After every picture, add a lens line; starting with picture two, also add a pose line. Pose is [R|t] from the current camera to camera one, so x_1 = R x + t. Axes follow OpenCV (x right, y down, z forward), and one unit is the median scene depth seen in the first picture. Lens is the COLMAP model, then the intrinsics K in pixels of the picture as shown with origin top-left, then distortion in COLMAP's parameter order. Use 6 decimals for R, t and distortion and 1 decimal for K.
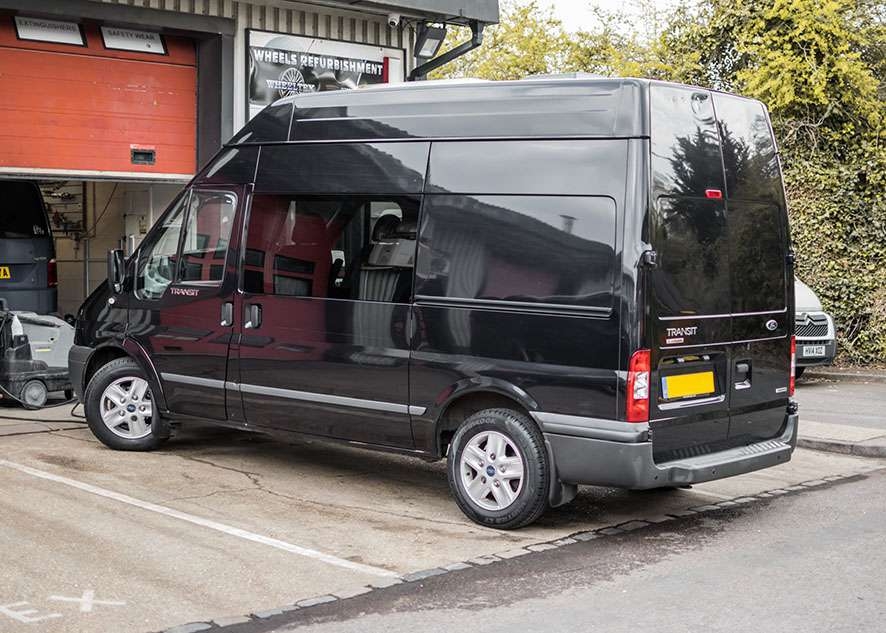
lens RADIAL K [[1496.3, 0, 443.0], [0, 1496.3, 316.5], [0, 0, 1]] dist [-0.206930, 0.054405]
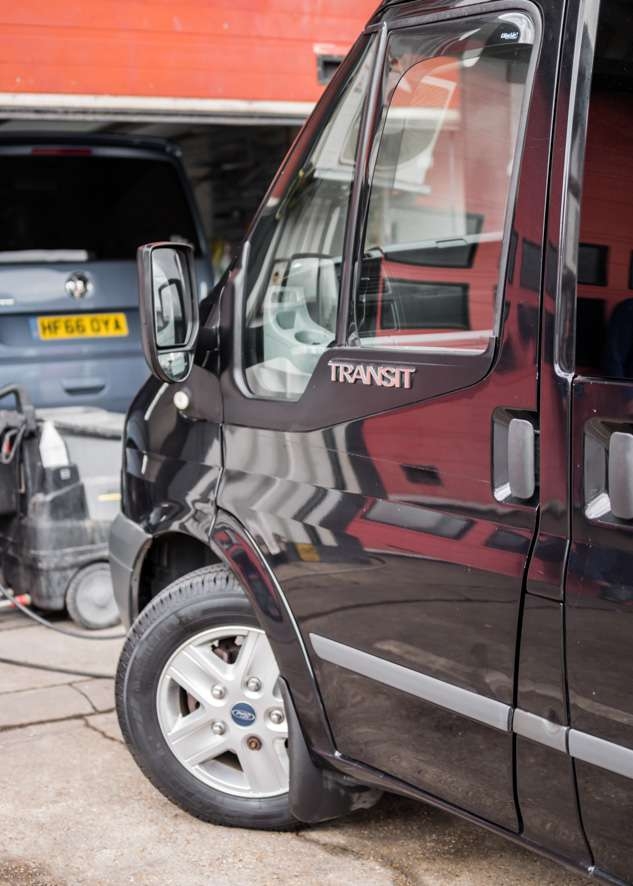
lens RADIAL K [[1496.3, 0, 316.5], [0, 1496.3, 443.0], [0, 0, 1]] dist [-0.206930, 0.054405]
pose [[0.956438, -0.009775, -0.291771, -0.093909], [0.025706, 0.998377, 0.050817, -0.017297], [0.290800, -0.056103, 0.955137, 0.680554]]
